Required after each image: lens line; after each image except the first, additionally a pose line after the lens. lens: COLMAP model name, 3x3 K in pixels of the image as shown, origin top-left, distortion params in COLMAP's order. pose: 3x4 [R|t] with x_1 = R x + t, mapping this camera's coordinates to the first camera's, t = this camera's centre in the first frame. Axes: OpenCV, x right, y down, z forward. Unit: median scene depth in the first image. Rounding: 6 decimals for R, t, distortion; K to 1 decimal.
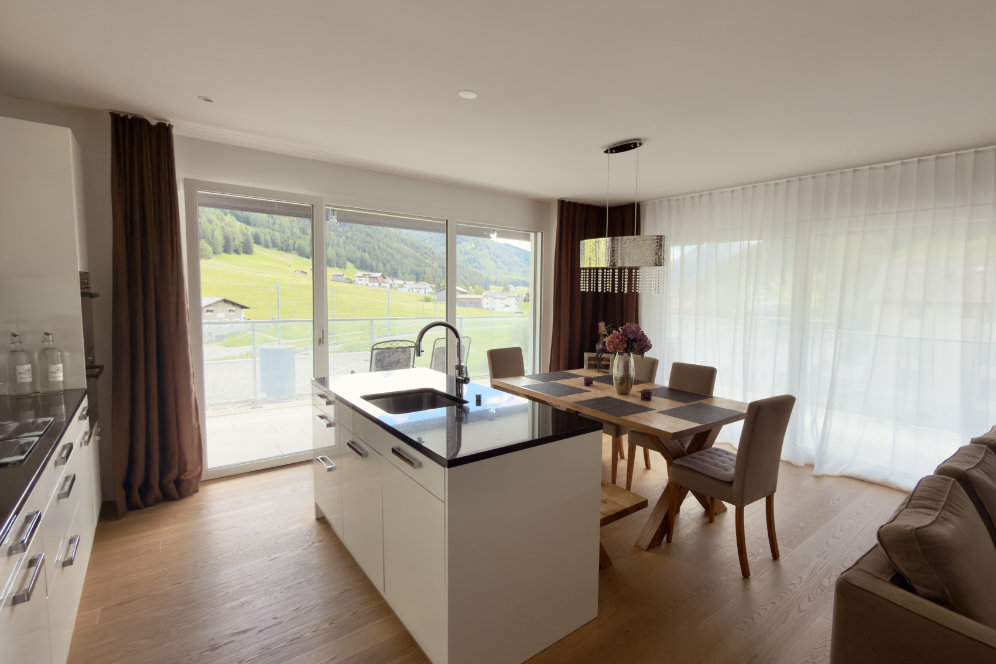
lens RADIAL K [[458.2, 0, 539.5], [0, 458.2, 333.9], [0, 0, 1]] dist [0.000820, 0.000113]
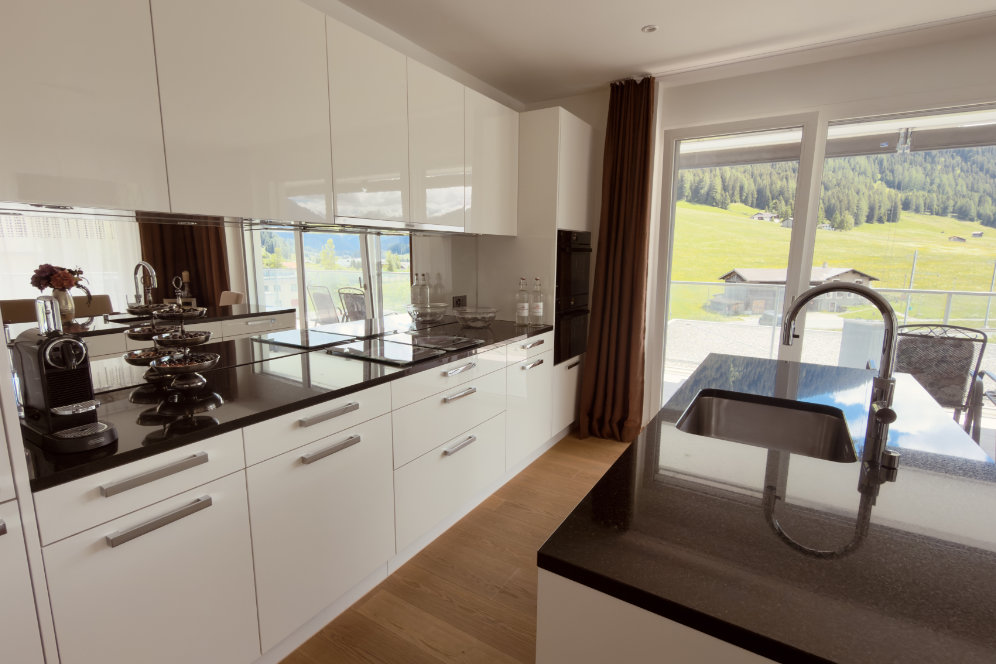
lens RADIAL K [[458.2, 0, 539.5], [0, 458.2, 333.9], [0, 0, 1]] dist [0.000820, 0.000113]
pose [[0.348930, 0.143551, -0.926089, 0.070795], [-0.087401, 0.988876, 0.120352, -0.001948], [0.933064, 0.038946, 0.357595, 0.280489]]
